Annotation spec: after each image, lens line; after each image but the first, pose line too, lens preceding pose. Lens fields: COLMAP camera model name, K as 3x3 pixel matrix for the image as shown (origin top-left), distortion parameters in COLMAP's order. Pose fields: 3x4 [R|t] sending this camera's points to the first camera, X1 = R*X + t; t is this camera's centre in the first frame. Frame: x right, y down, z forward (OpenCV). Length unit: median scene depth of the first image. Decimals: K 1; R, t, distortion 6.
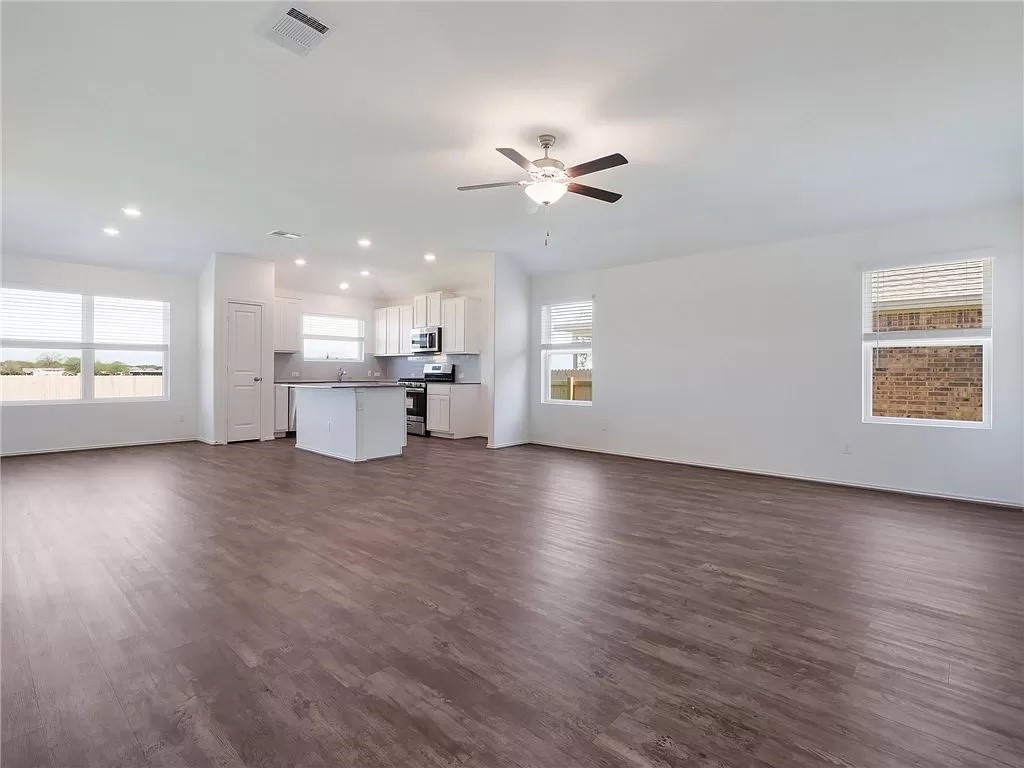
lens RADIAL K [[516.3, 0, 527.3], [0, 516.3, 369.9], [0, 0, 1]] dist [0.001965, -0.000922]
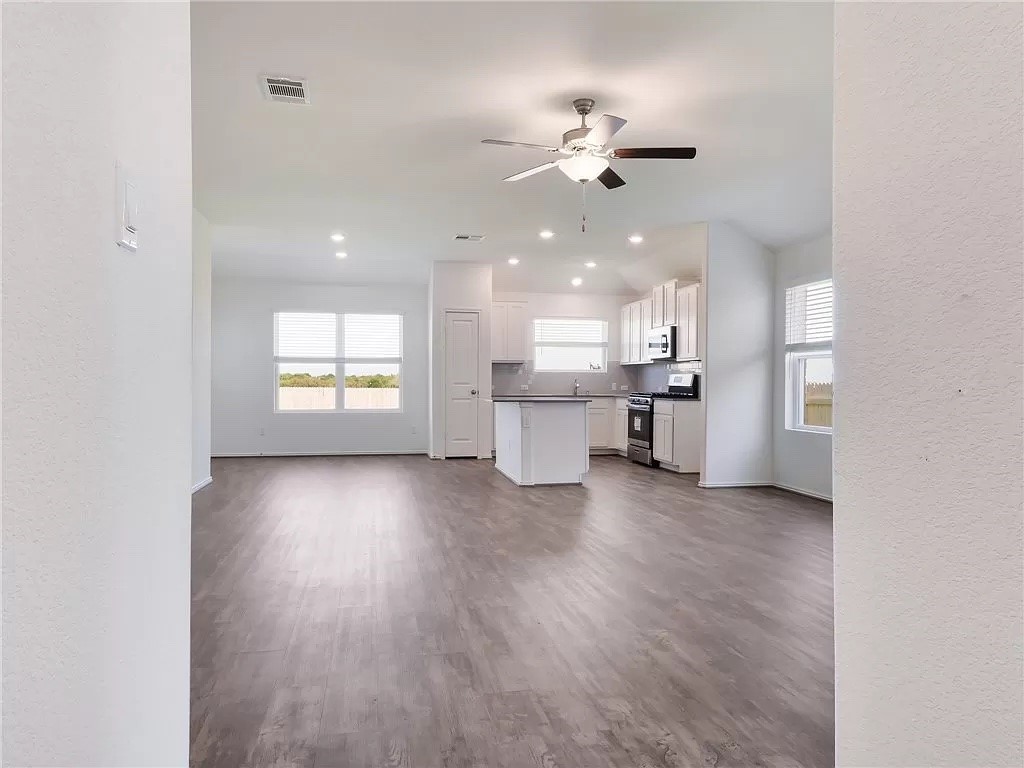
lens RADIAL K [[734.3, 0, 510.4], [0, 734.3, 382.2], [0, 0, 1]] dist [0.024667, -0.003452]
pose [[0.787488, -0.001721, -0.616327, 0.340644], [0.001245, 0.999999, -0.001202, 0.001883], [0.616328, 0.000179, 0.787489, -0.004679]]
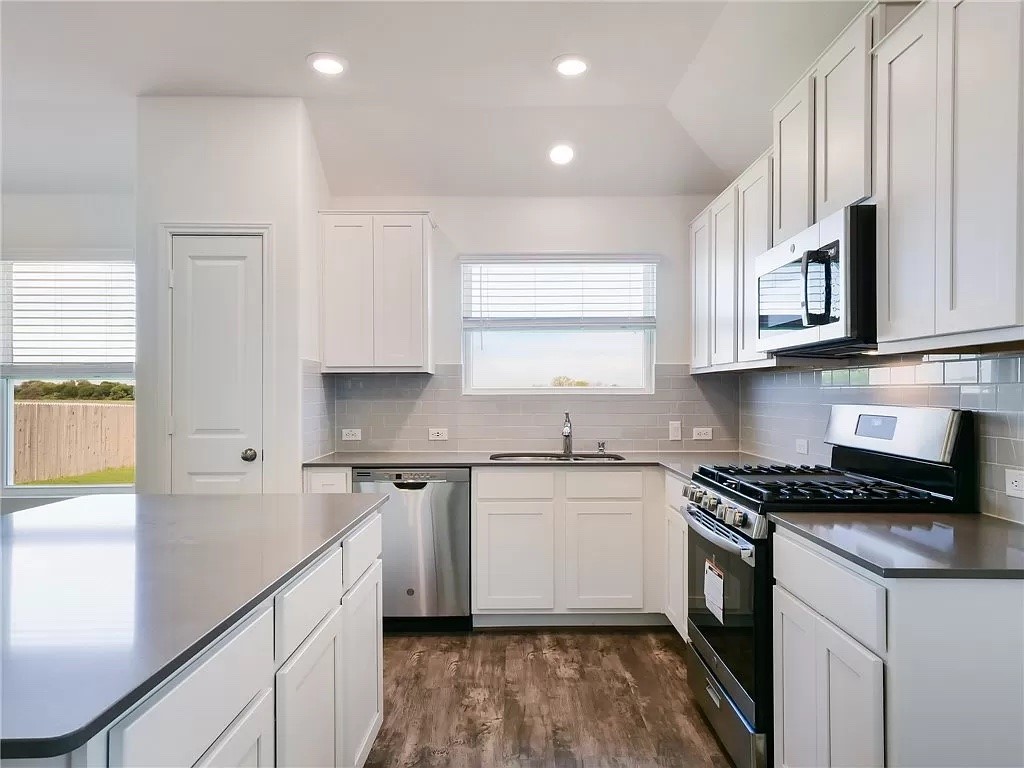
lens RADIAL K [[650.8, 0, 516.8], [0, 650.8, 388.8], [0, 0, 1]] dist [0.024637, 0.001265]
pose [[0.642269, -0.010868, -0.766402, -0.080444], [0.007963, 0.999940, -0.007507, -0.019782], [0.766438, -0.001281, 0.642317, 0.838554]]
